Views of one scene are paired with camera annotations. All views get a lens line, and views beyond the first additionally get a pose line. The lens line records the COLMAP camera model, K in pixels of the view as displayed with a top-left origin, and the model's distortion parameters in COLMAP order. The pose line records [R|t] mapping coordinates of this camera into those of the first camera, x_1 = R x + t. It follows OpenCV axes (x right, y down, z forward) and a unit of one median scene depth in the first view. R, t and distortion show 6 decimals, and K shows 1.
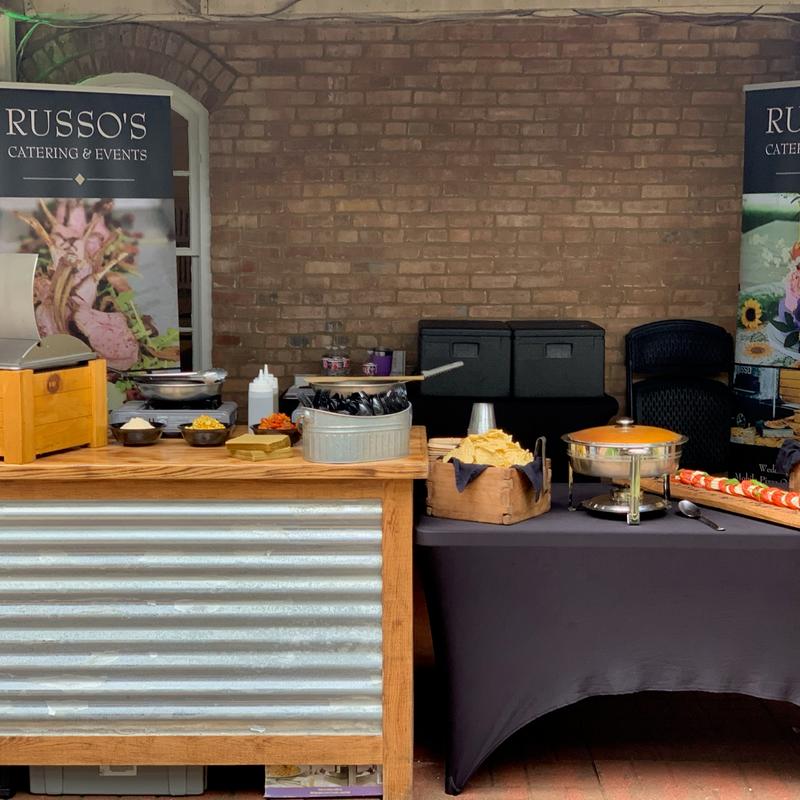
lens RADIAL K [[1559.9, 0, 400.0], [0, 1559.9, 400.0], [0, 0, 1]] dist [-0.045990, 0.380418]
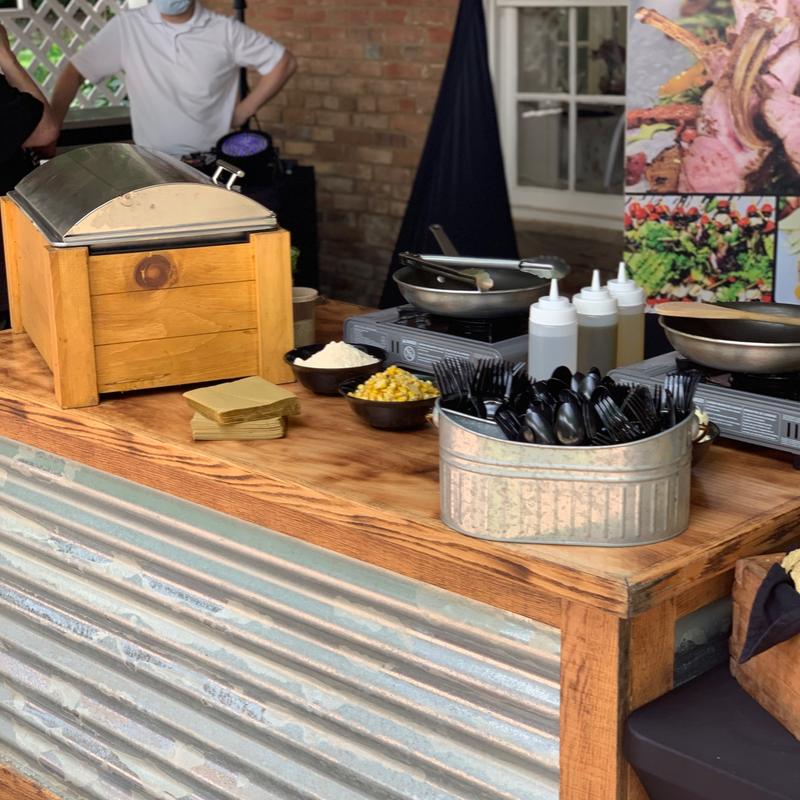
lens RADIAL K [[1559.9, 0, 400.0], [0, 1559.9, 400.0], [0, 0, 1]] dist [-0.045990, 0.380418]
pose [[0.710610, 0.178271, -0.680626, 0.152899], [-0.058554, 0.978997, 0.195287, -0.052231], [0.701145, -0.098920, 0.706124, 0.419985]]
